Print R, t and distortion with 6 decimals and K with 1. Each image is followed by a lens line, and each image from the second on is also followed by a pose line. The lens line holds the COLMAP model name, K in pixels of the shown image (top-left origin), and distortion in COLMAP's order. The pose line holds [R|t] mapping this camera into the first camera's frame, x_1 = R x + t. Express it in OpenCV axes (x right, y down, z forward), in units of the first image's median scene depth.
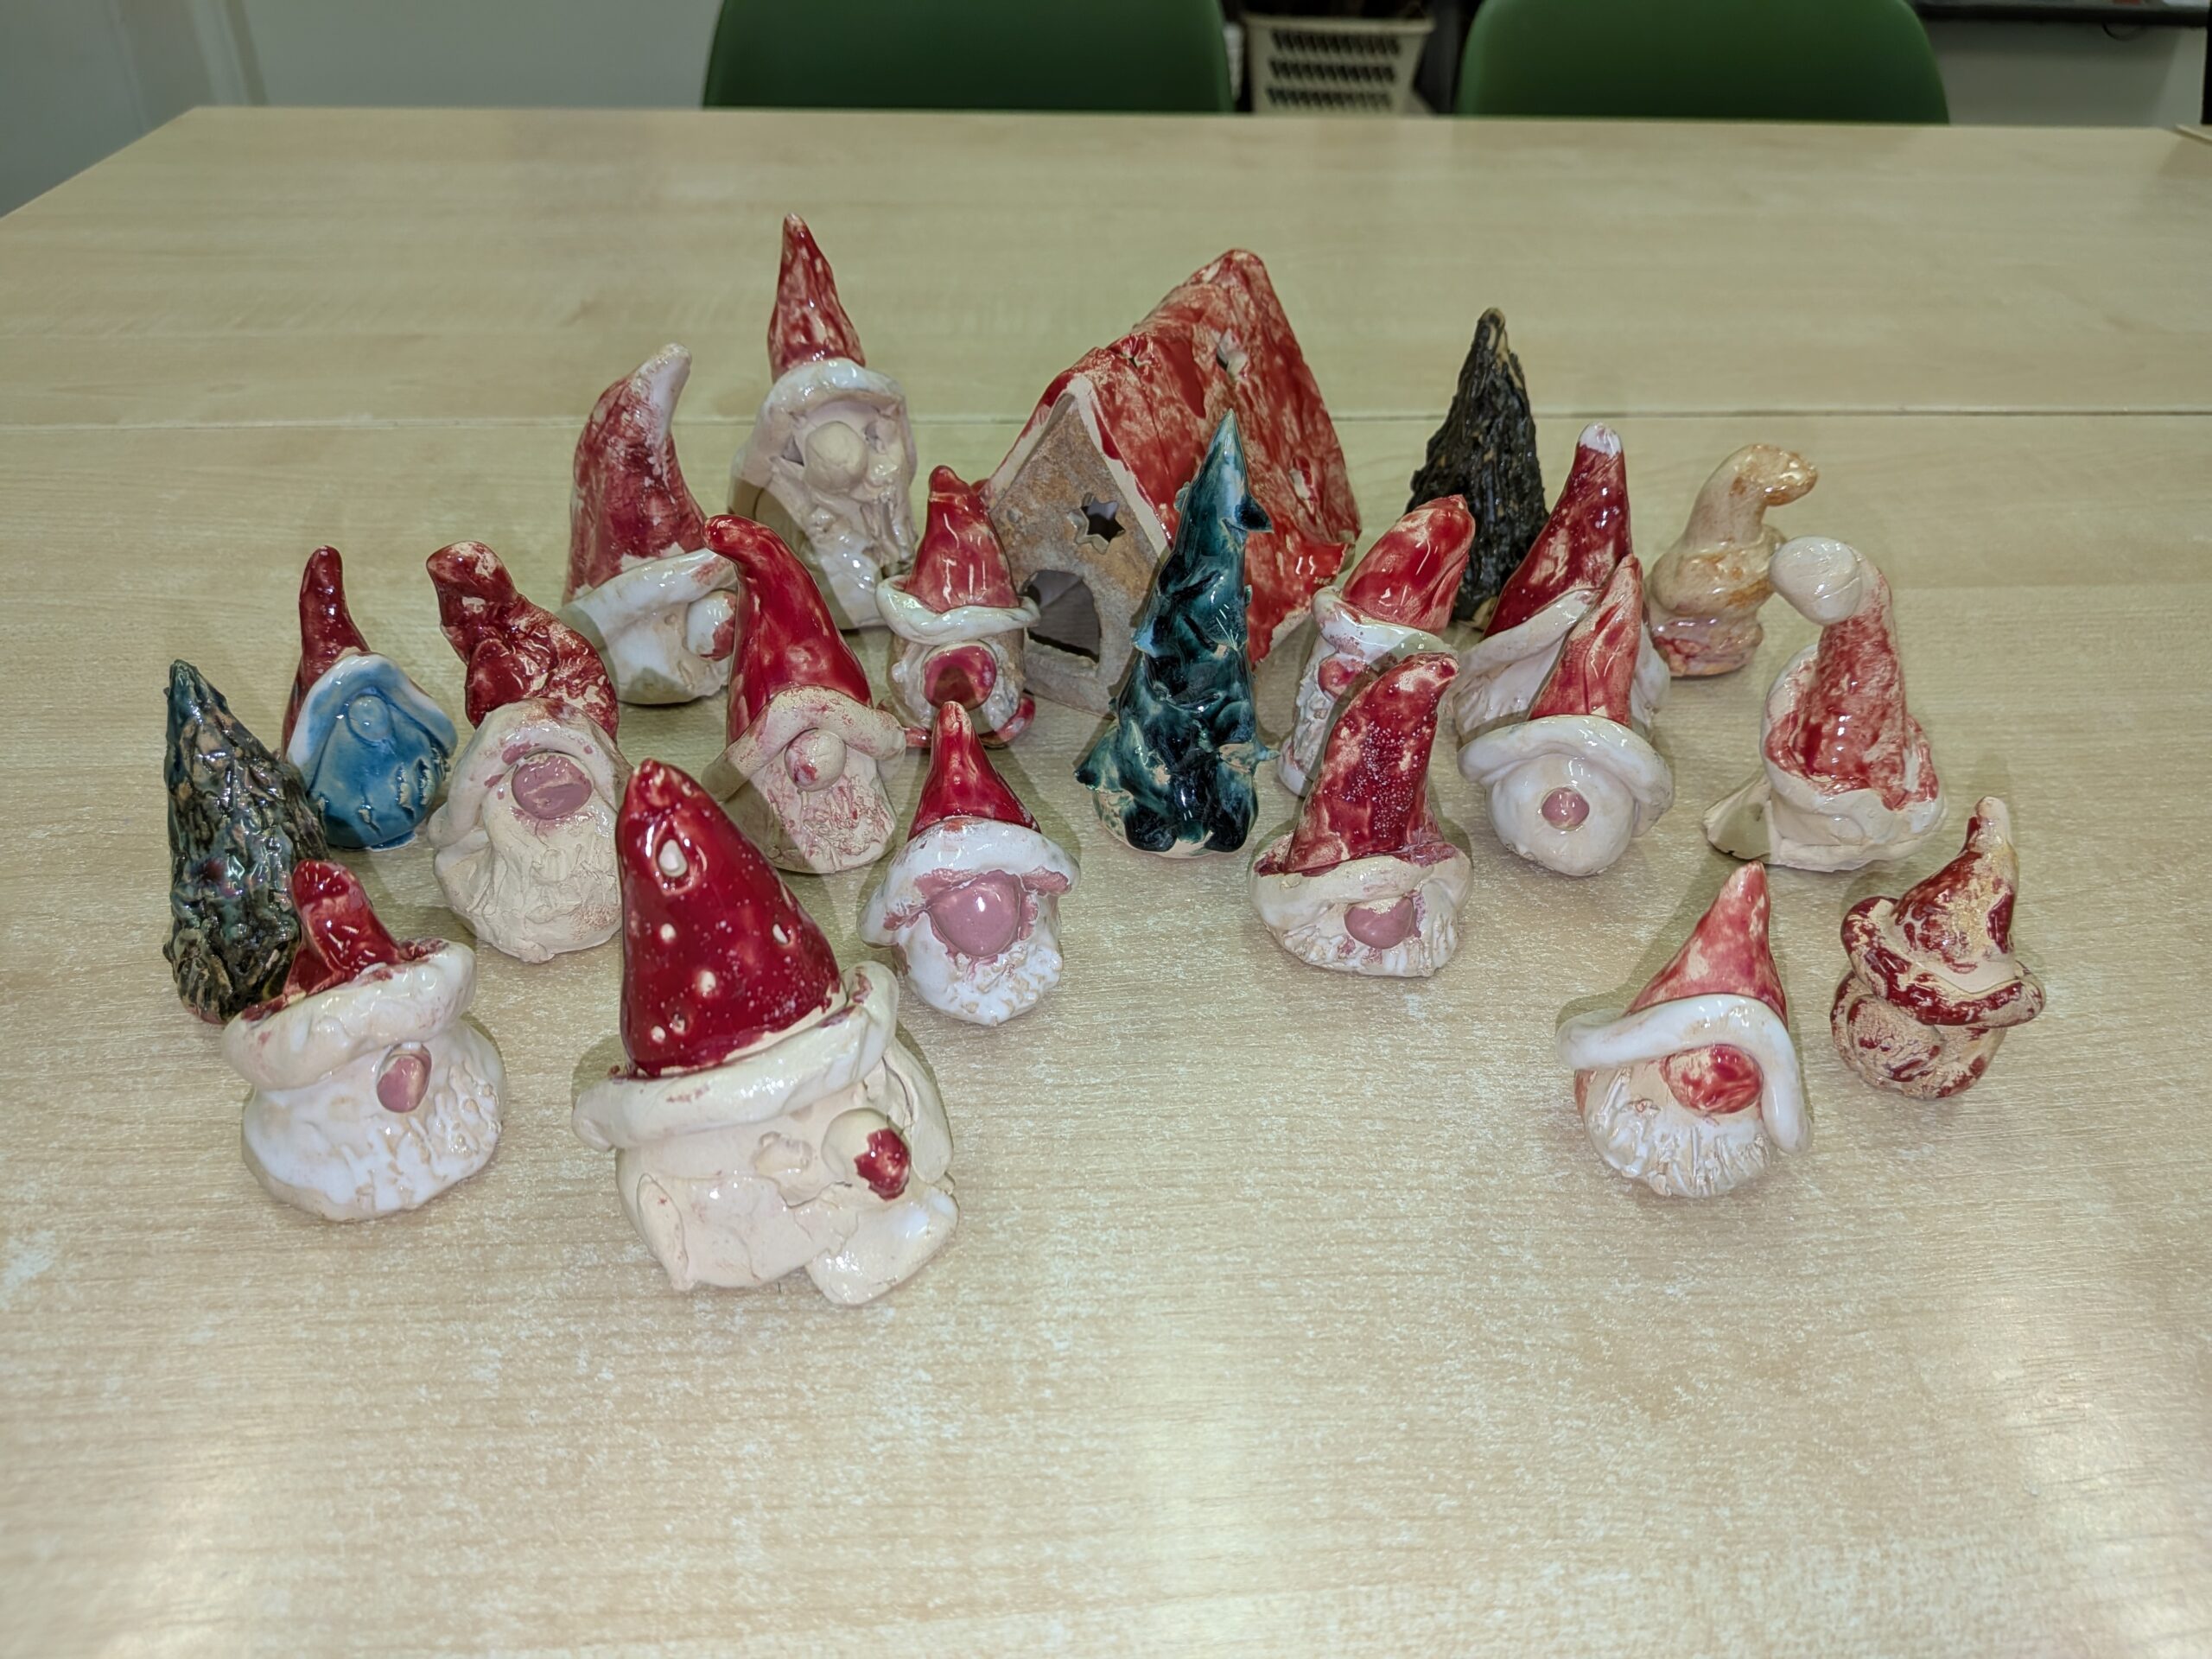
lens RADIAL K [[1648.6, 0, 1124.7], [0, 1648.6, 766.3], [0, 0, 1]] dist [0.081767, -0.180394]
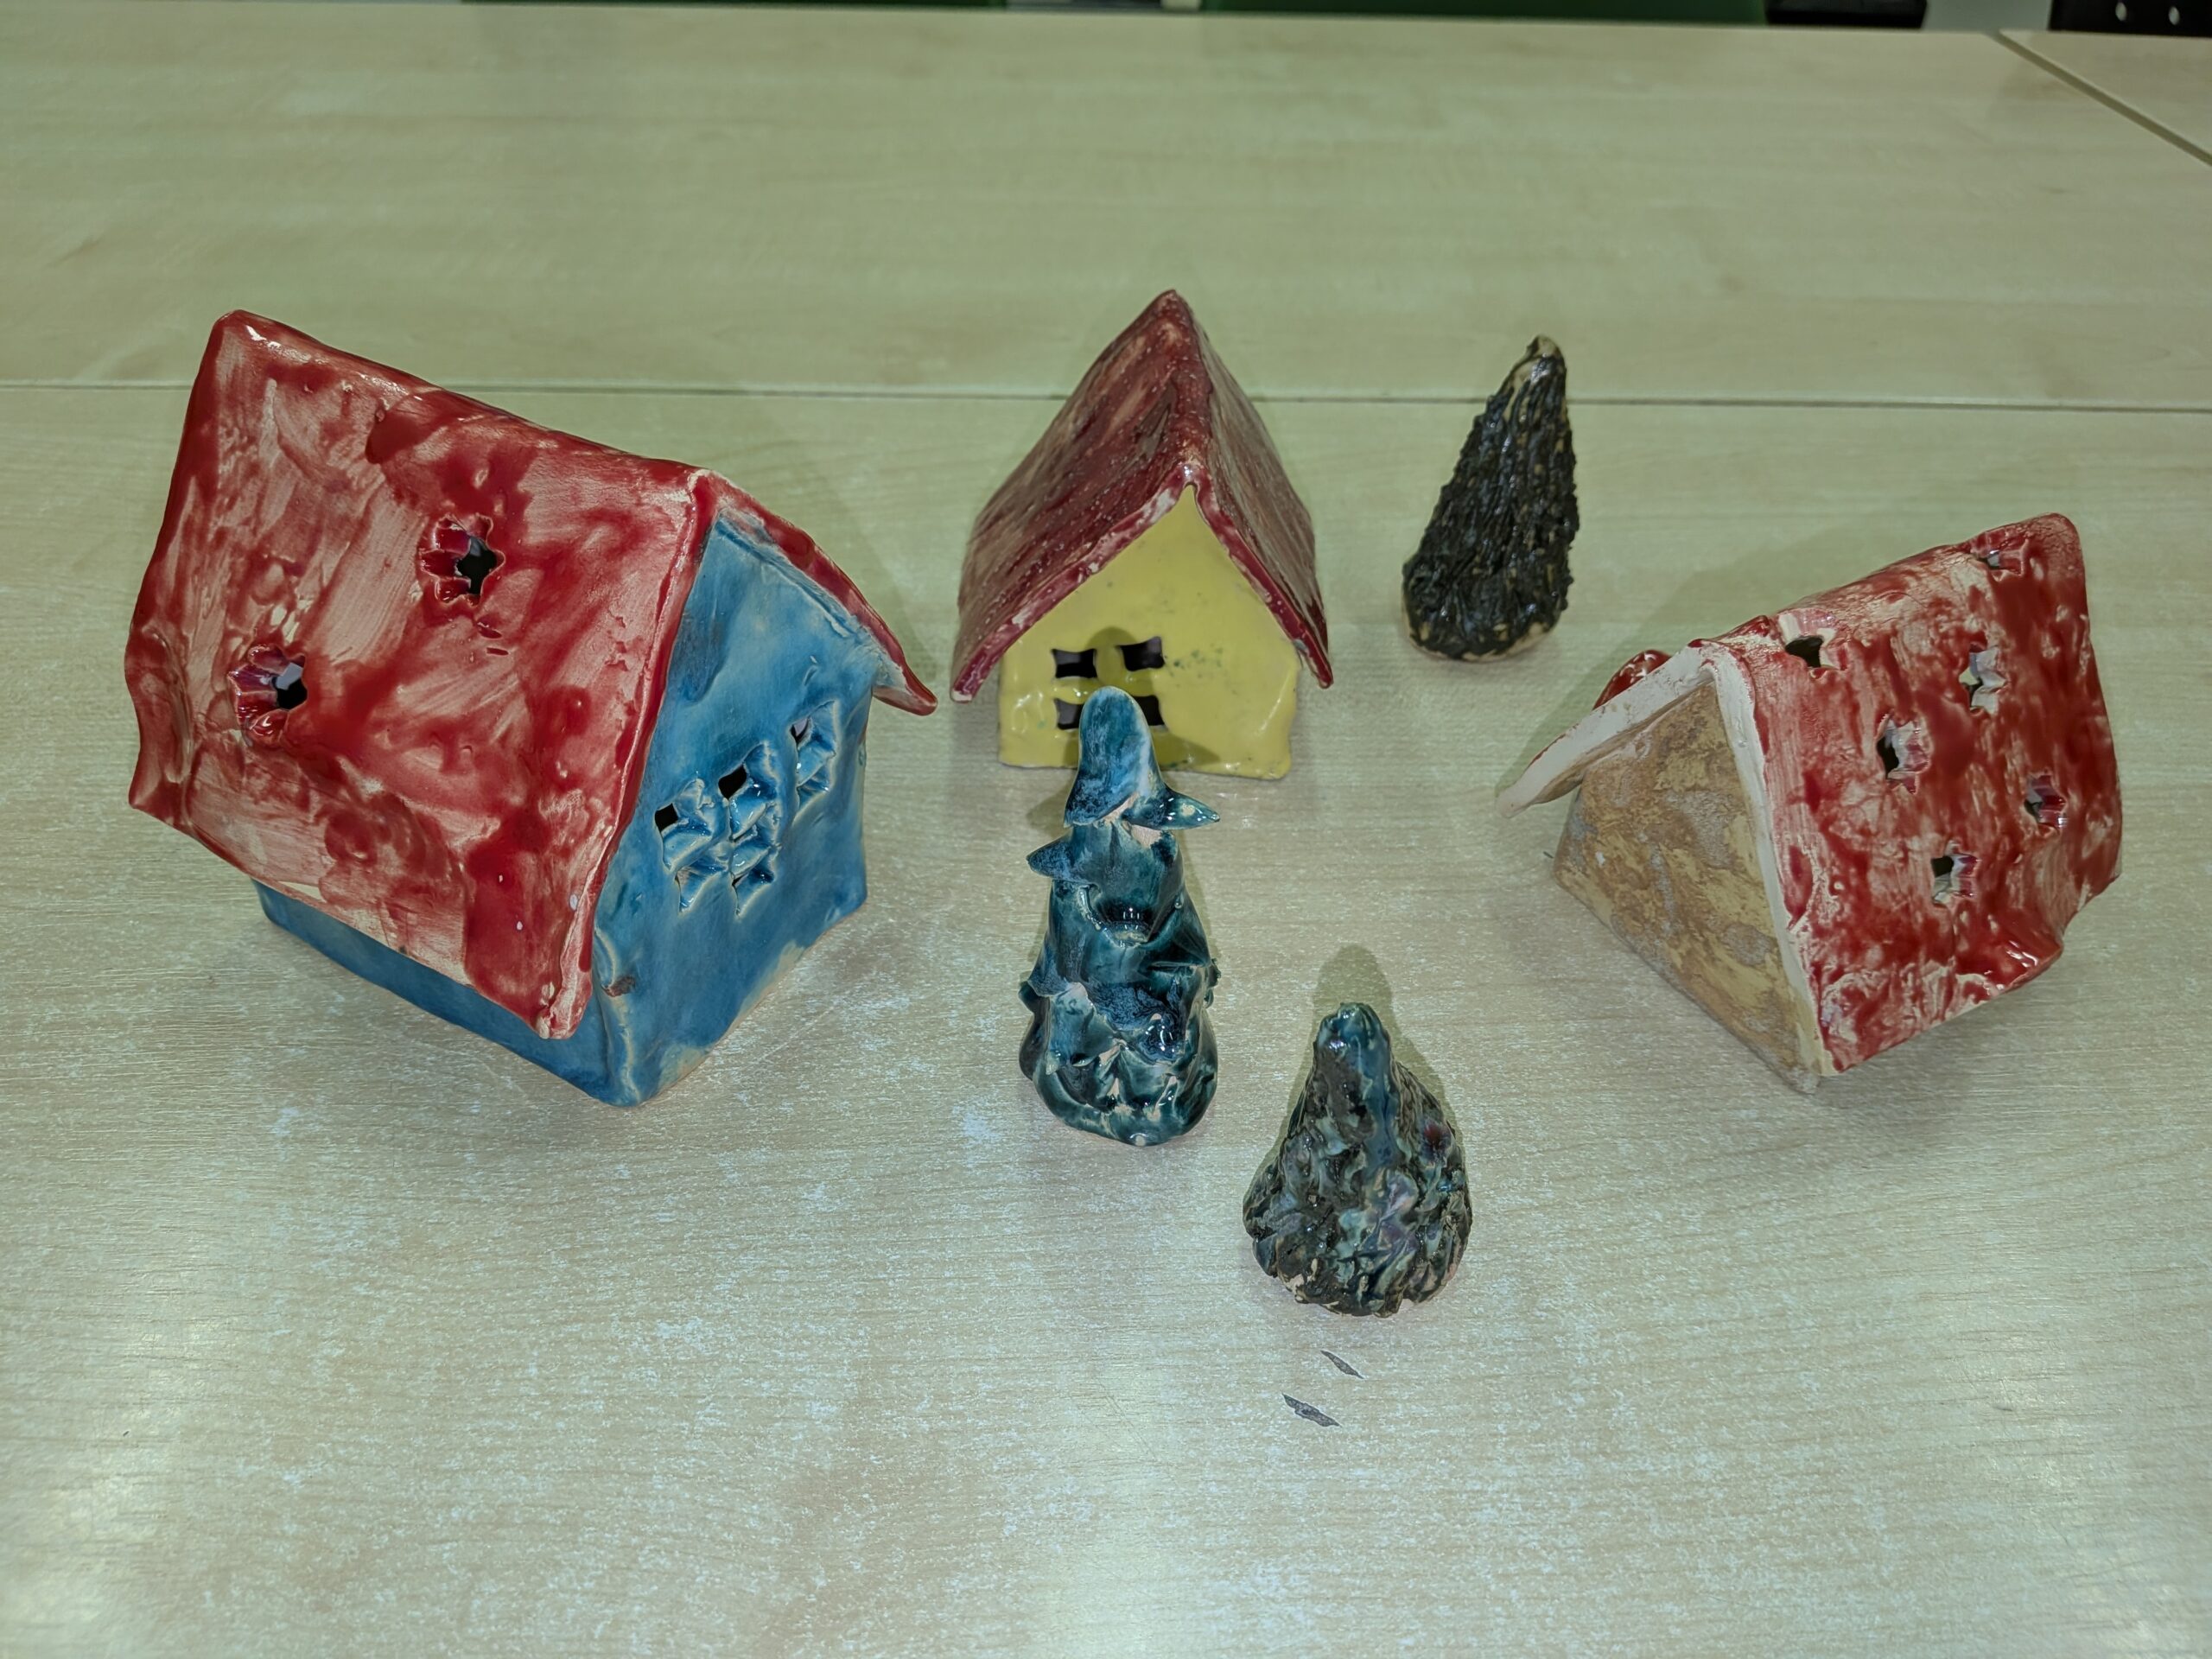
lens RADIAL K [[1626.0, 0, 1090.2], [0, 1626.0, 769.6], [0, 0, 1]] dist [0.077962, -0.186587]
pose [[0.997028, 0.041677, -0.064790, 0.652559], [-0.035309, 0.994707, 0.096497, -0.156146], [0.068469, -0.093923, 0.993222, 0.104942]]
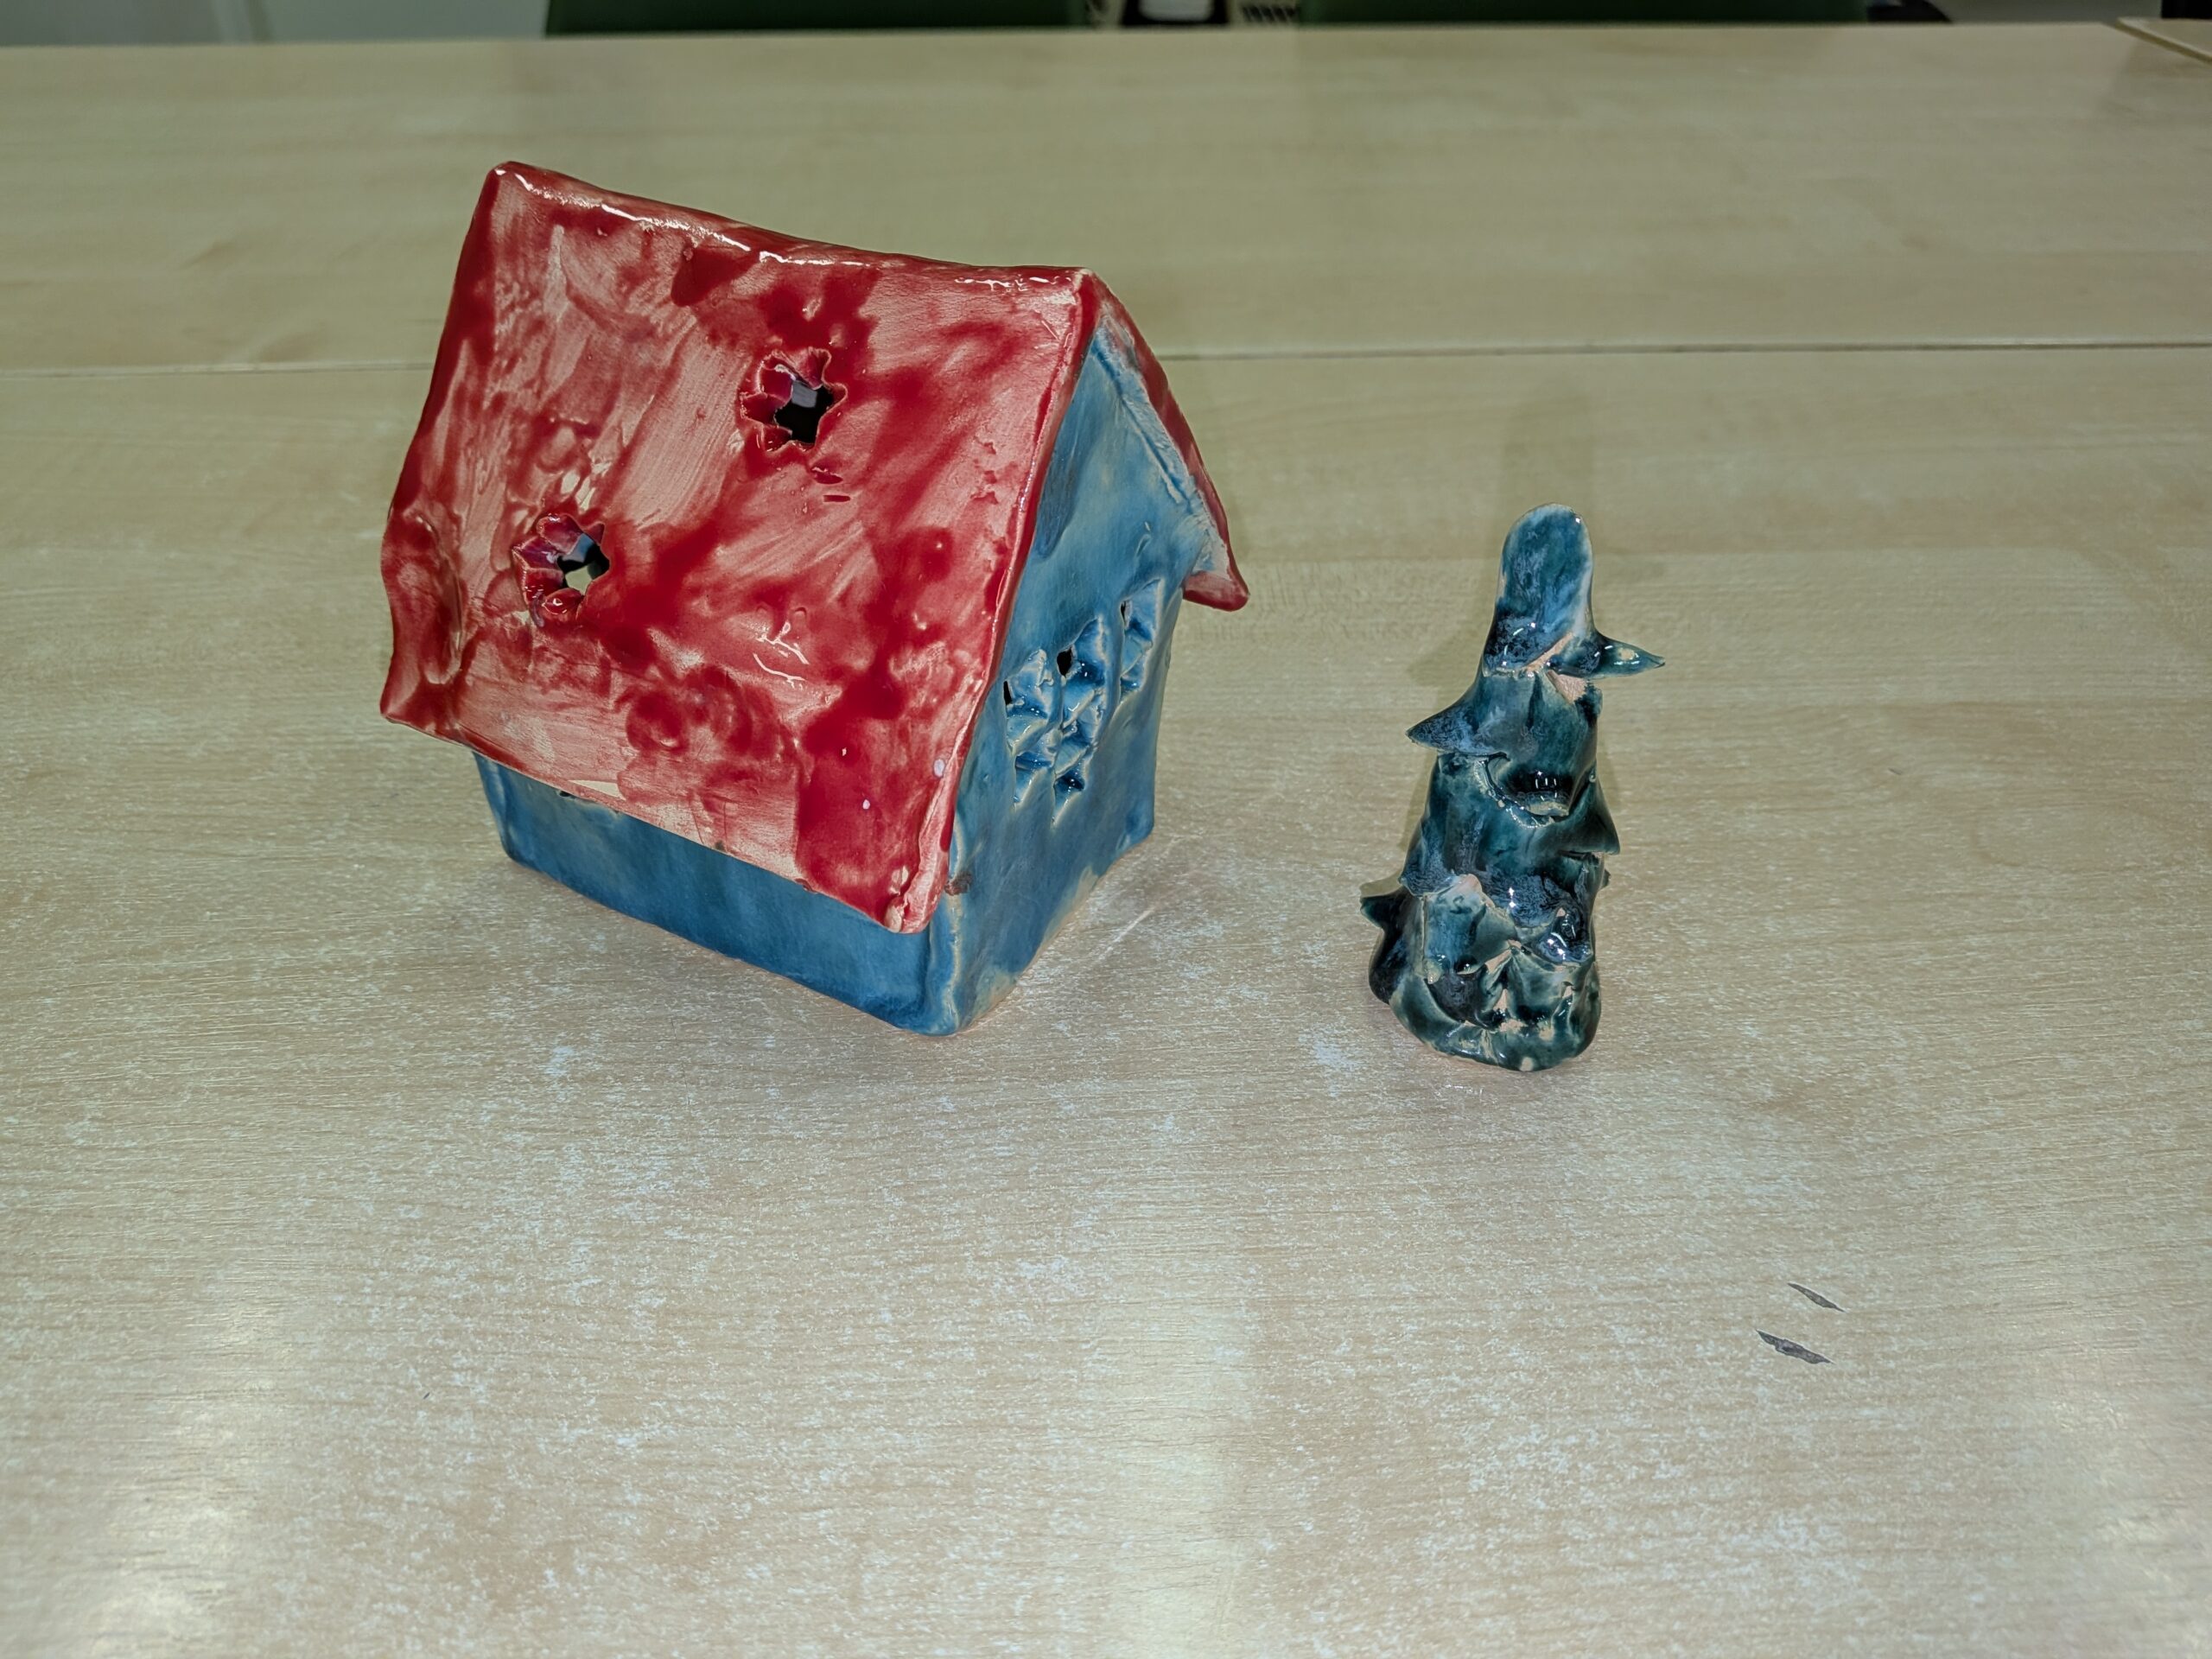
lens RADIAL K [[1630.0, 0, 1065.4], [0, 1630.0, 779.5], [0, 0, 1]] dist [0.097354, -0.226415]
pose [[0.995938, 0.015757, -0.088654, 0.479570], [-0.011549, 0.998791, 0.047780, -0.041935], [0.089300, -0.046562, 0.994916, 0.174392]]
